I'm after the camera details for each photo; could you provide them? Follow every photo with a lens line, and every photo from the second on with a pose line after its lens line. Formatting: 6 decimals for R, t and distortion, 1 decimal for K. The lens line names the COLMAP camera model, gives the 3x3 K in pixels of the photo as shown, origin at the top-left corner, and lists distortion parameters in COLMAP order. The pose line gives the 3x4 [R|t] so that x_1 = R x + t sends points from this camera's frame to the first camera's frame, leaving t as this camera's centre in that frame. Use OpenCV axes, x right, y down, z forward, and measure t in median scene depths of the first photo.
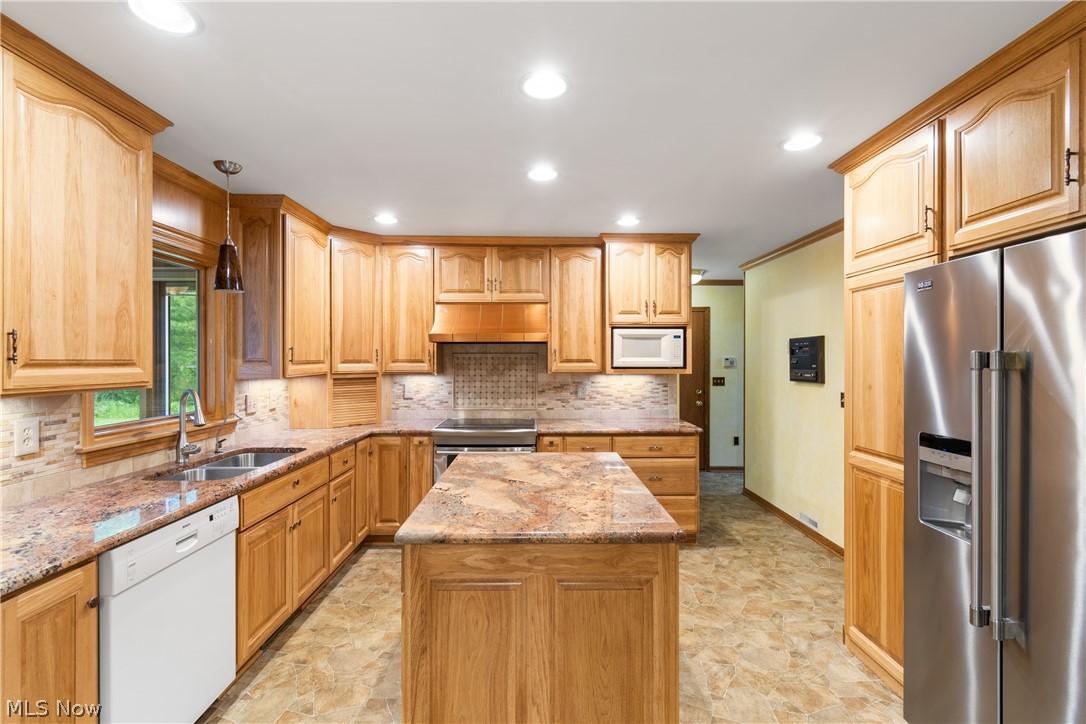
lens RADIAL K [[482.3, 0, 539.1], [0, 482.3, 363.2], [0, 0, 1]] dist [0.005759, -0.005130]
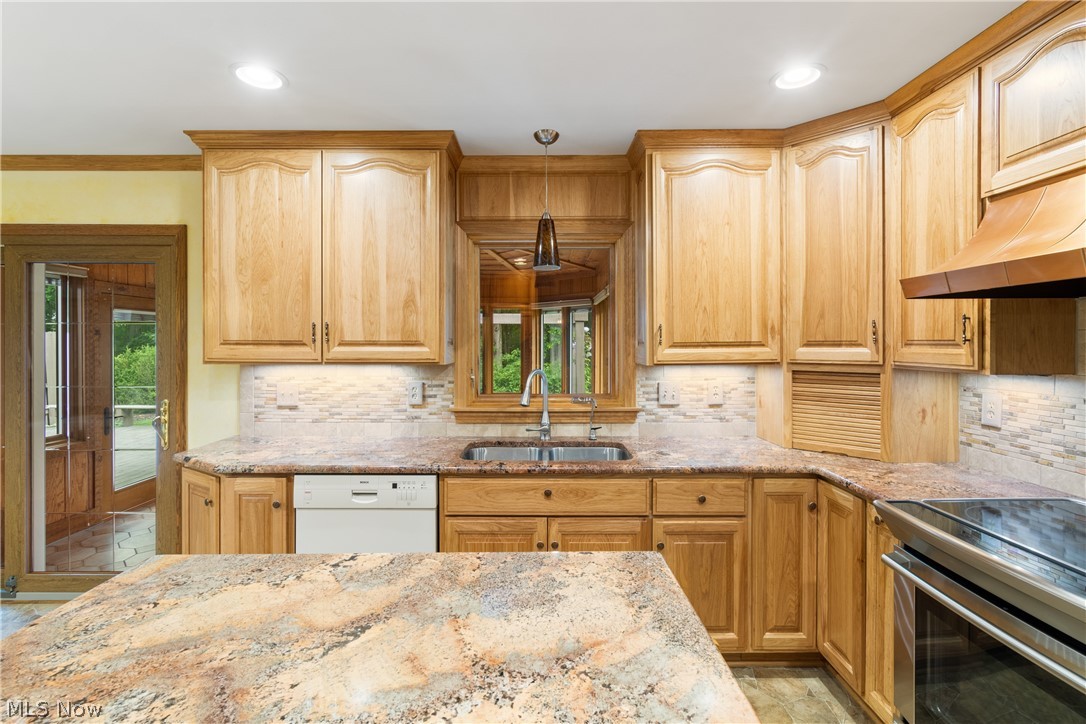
lens RADIAL K [[482.3, 0, 541.3], [0, 482.3, 347.1], [0, 0, 1]] dist [0.005759, -0.005130]
pose [[0.002195, 0.006444, -0.999977, 0.213414], [-0.007346, 0.999952, 0.006428, -0.000581], [0.999971, 0.007332, 0.002242, 0.695622]]
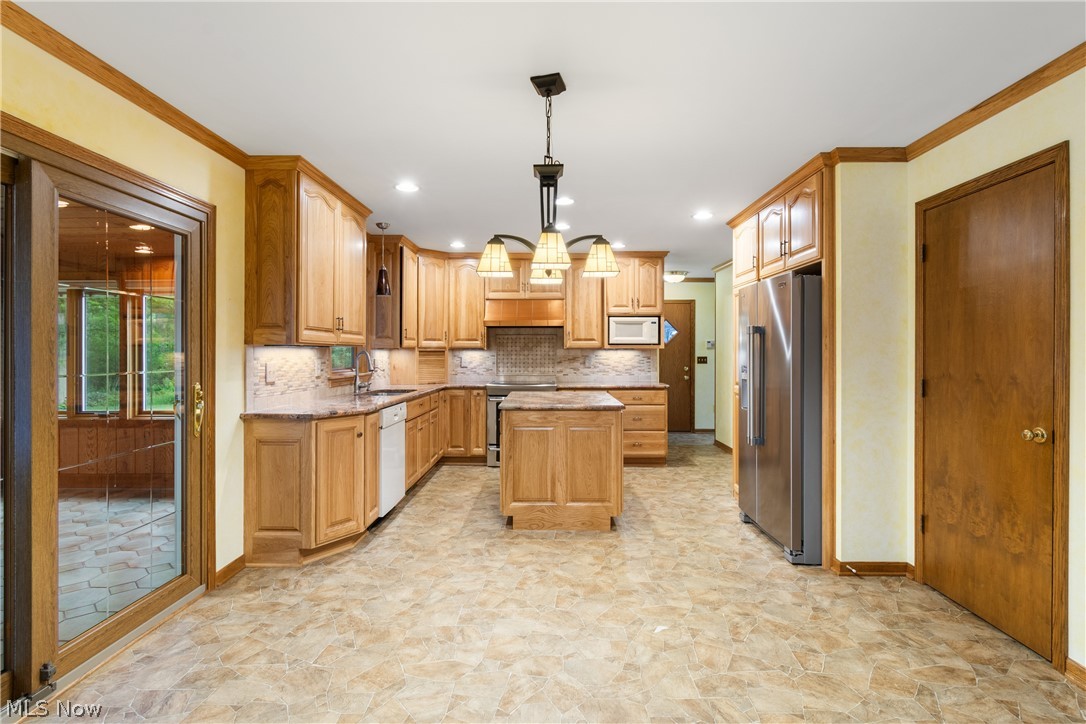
lens RADIAL K [[532.9, 0, 541.0], [0, 532.9, 353.6], [0, 0, 1]] dist [0.004252, 0.000506]
pose [[0.999763, 0.000941, -0.021760, -0.017150], [-0.001036, 0.999990, -0.004363, 0.049050], [0.021756, 0.004385, 0.999754, -0.651185]]
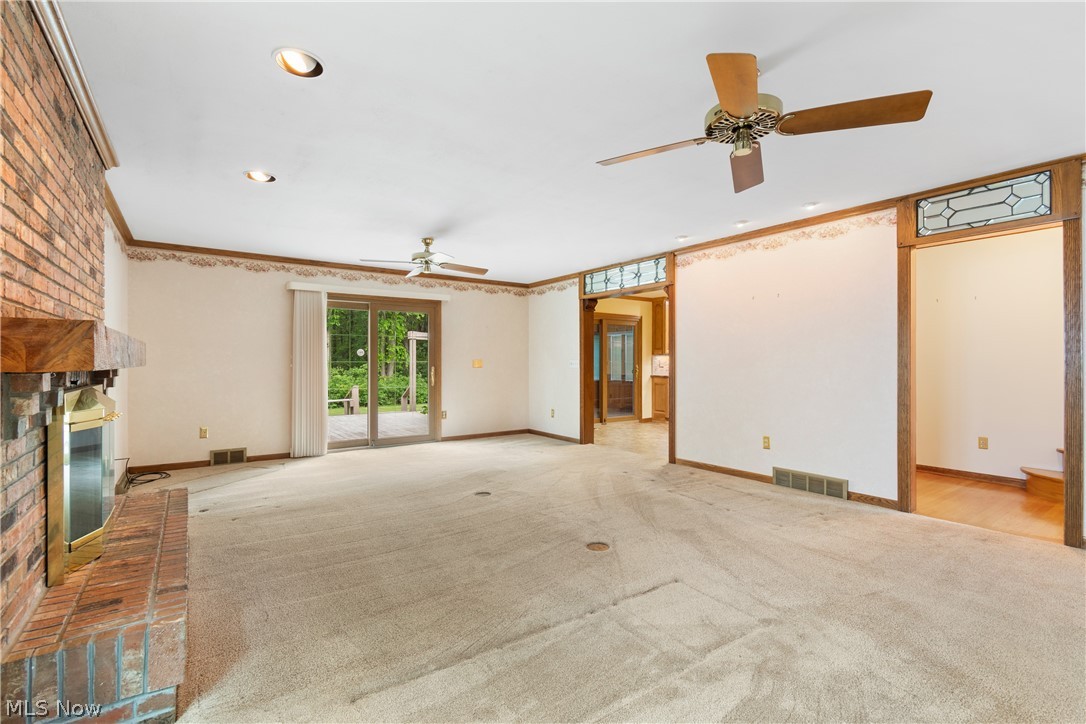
lens RADIAL K [[482.3, 0, 549.3], [0, 482.3, 362.3], [0, 0, 1]] dist [0.005759, -0.005130]
pose [[0.584240, 0.002686, -0.811576, 1.314845], [-0.006393, 0.999979, -0.001293, 0.080646], [0.811556, 0.005944, 0.584245, -1.806386]]
